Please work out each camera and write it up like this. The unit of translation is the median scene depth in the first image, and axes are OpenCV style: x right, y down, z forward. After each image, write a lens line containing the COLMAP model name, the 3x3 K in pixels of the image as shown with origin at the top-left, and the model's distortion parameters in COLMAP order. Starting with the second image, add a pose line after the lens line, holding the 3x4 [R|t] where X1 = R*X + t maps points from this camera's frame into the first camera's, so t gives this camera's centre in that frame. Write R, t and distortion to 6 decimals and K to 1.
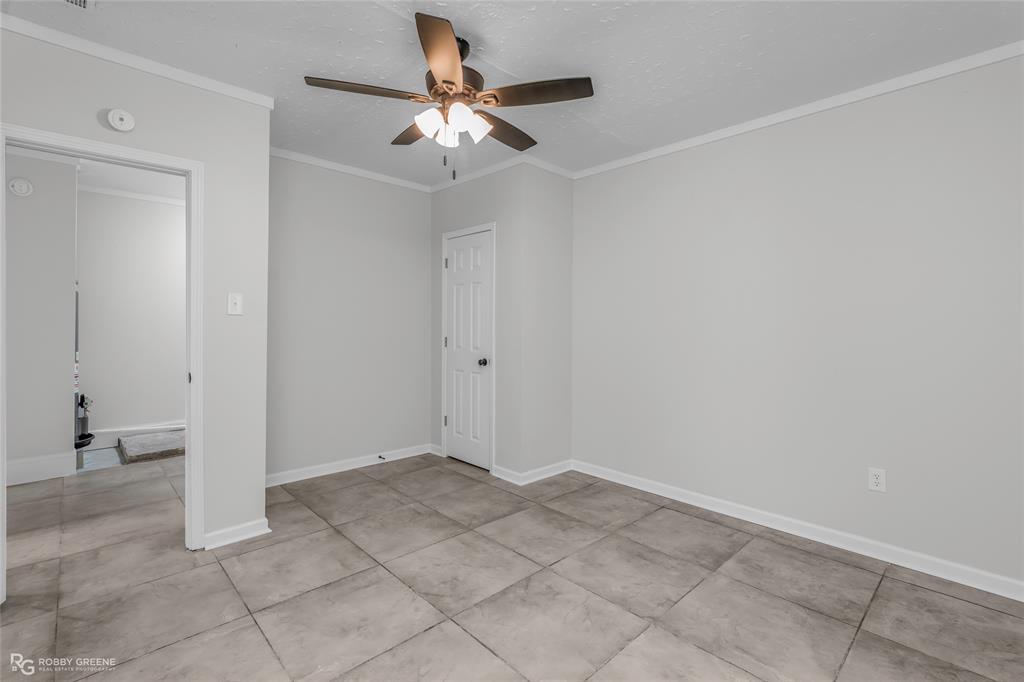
lens RADIAL K [[466.7, 0, 509.4], [0, 466.7, 334.2], [0, 0, 1]] dist [0.002850, 0.000224]
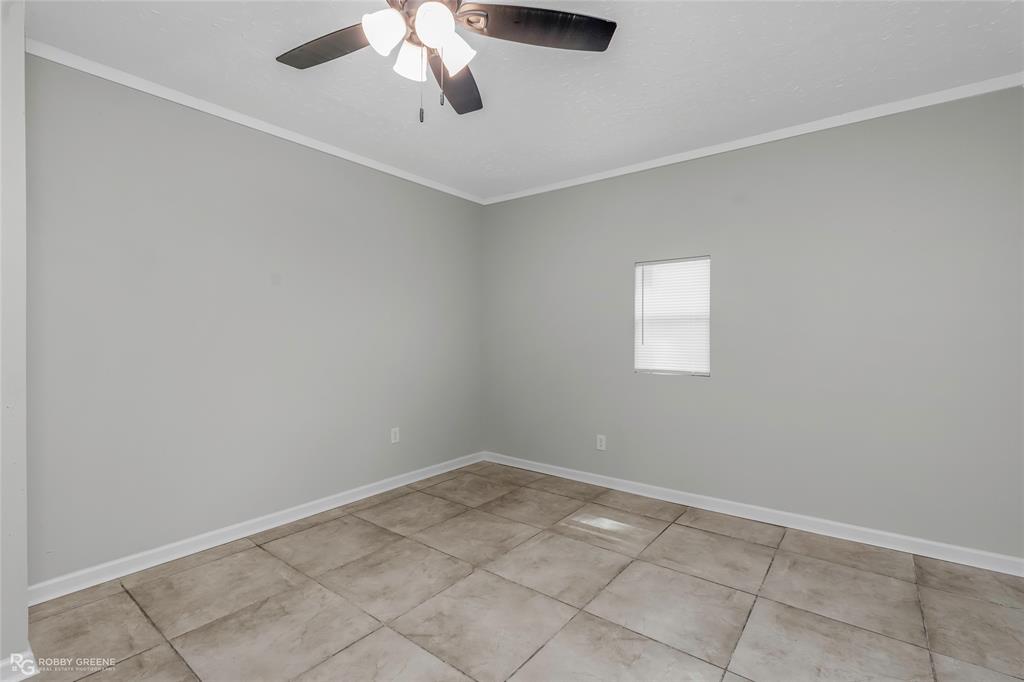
lens RADIAL K [[466.7, 0, 508.5], [0, 466.7, 338.2], [0, 0, 1]] dist [0.002850, 0.000224]
pose [[-0.158831, -0.014682, 0.987197, -0.743030], [0.012518, 0.999779, 0.016883, -0.021753], [-0.987226, 0.015039, -0.158612, 0.870597]]
